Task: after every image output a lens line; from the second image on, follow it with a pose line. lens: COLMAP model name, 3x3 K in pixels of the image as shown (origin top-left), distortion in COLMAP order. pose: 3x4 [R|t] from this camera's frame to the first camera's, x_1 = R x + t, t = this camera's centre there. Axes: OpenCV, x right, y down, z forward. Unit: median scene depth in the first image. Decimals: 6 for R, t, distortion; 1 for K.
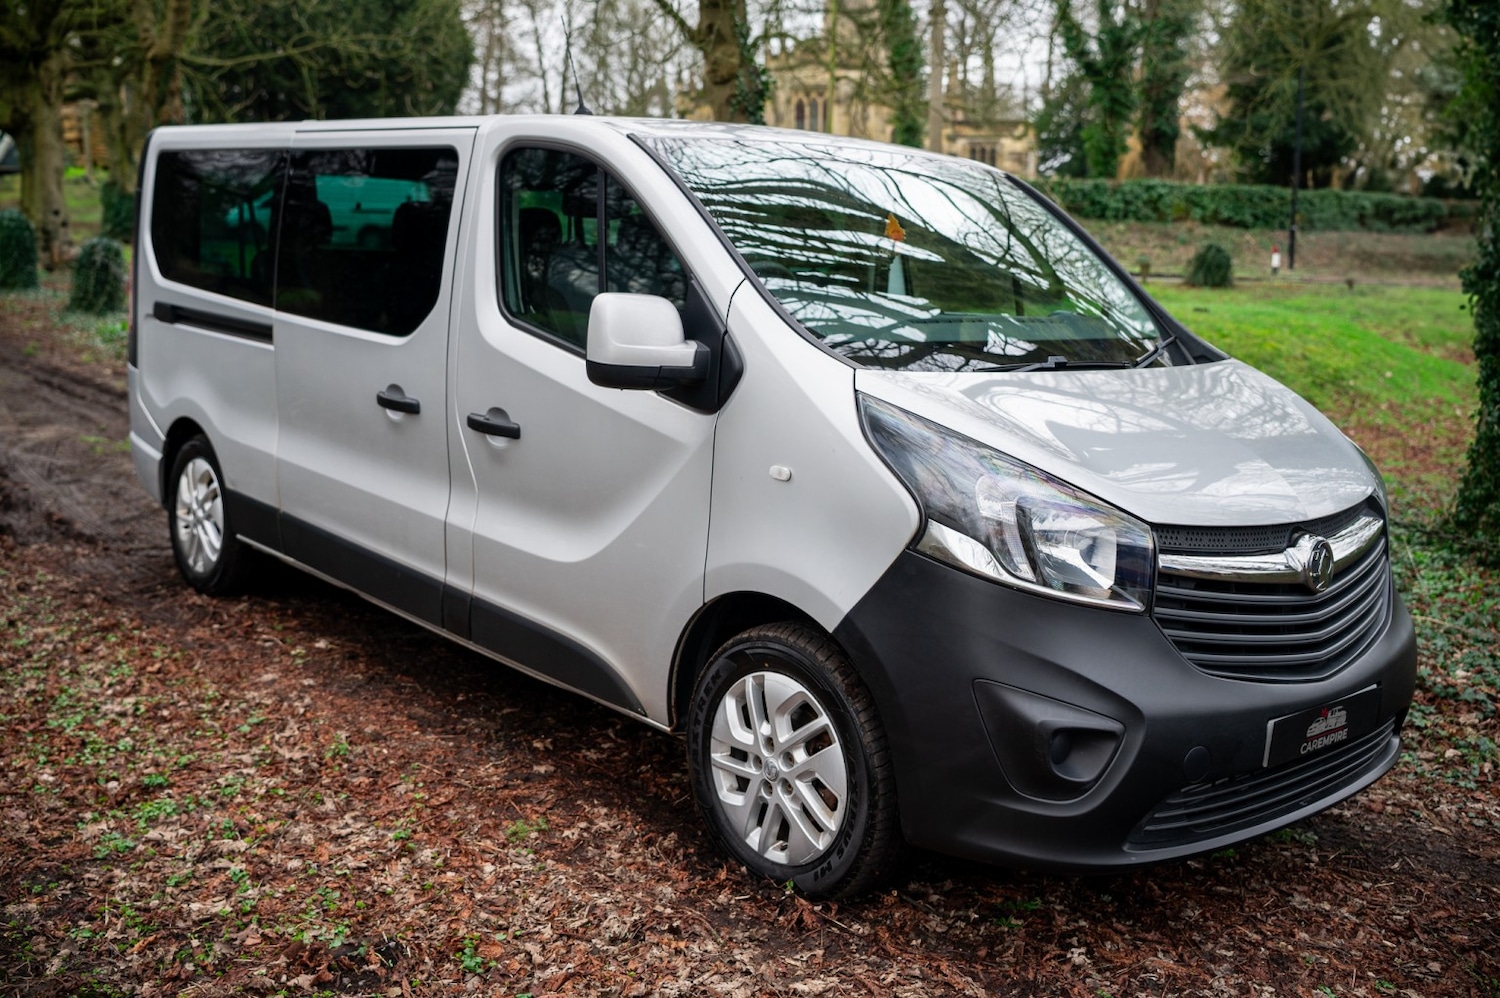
lens RADIAL K [[1487.9, 0, 750.0], [0, 1487.9, 499.0], [0, 0, 1]] dist [-0.048916, 0.091407]
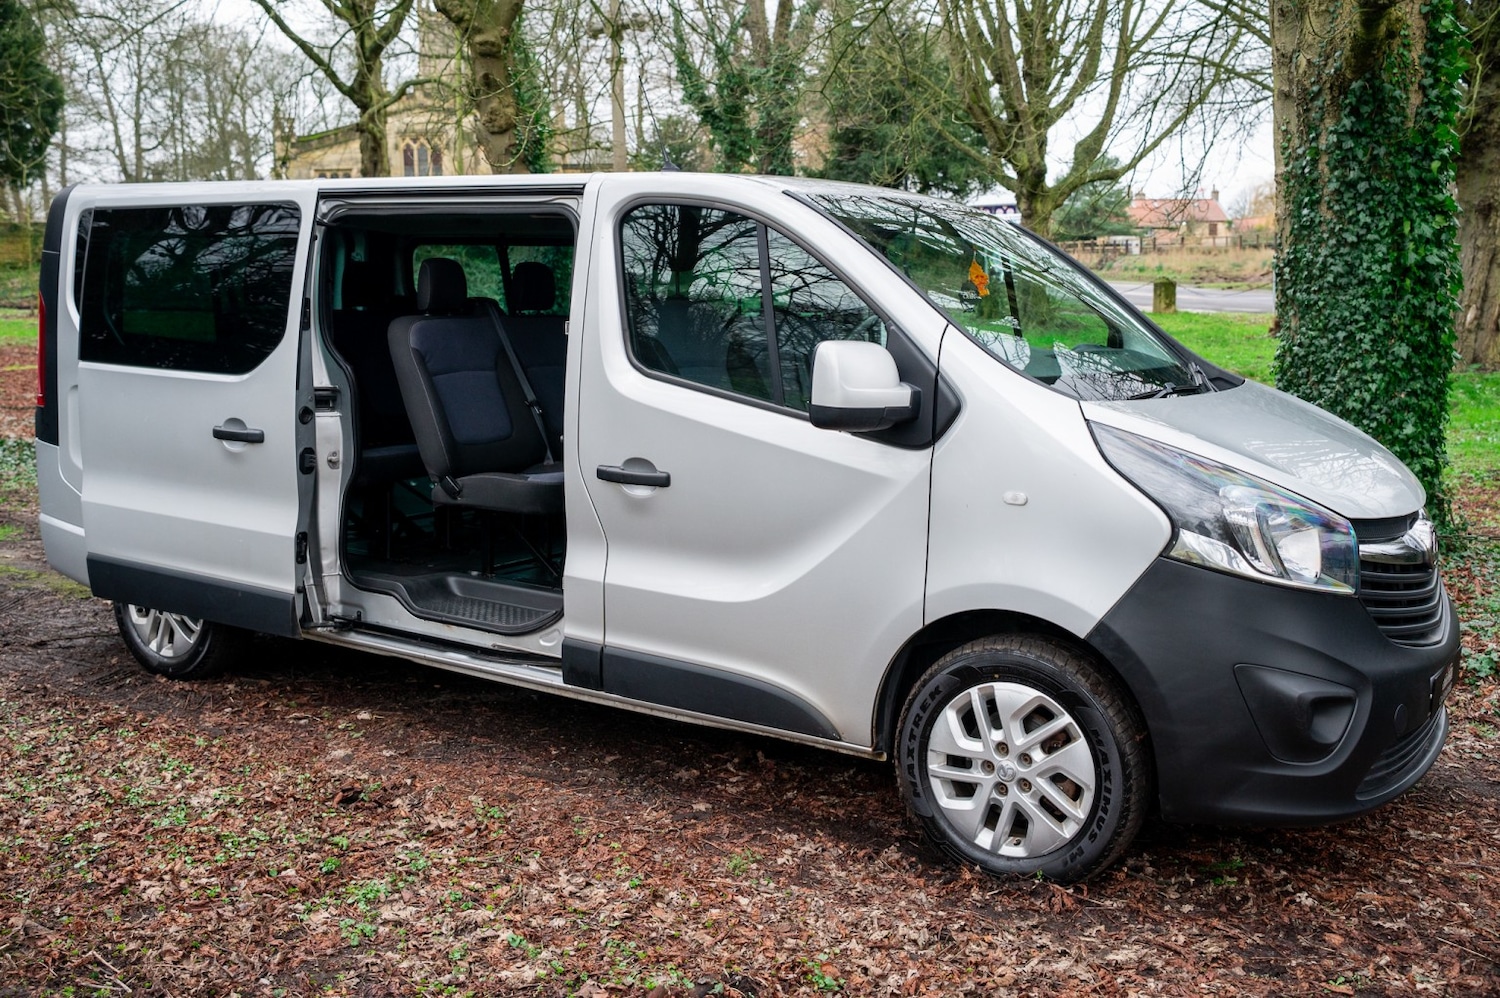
lens RADIAL K [[1487.9, 0, 750.0], [0, 1487.9, 499.0], [0, 0, 1]] dist [-0.048916, 0.091407]
pose [[0.961858, -0.065121, 0.265683, -0.430386], [0.072415, 0.997217, -0.017739, -0.010956], [-0.263789, 0.036301, 0.963897, -0.005071]]
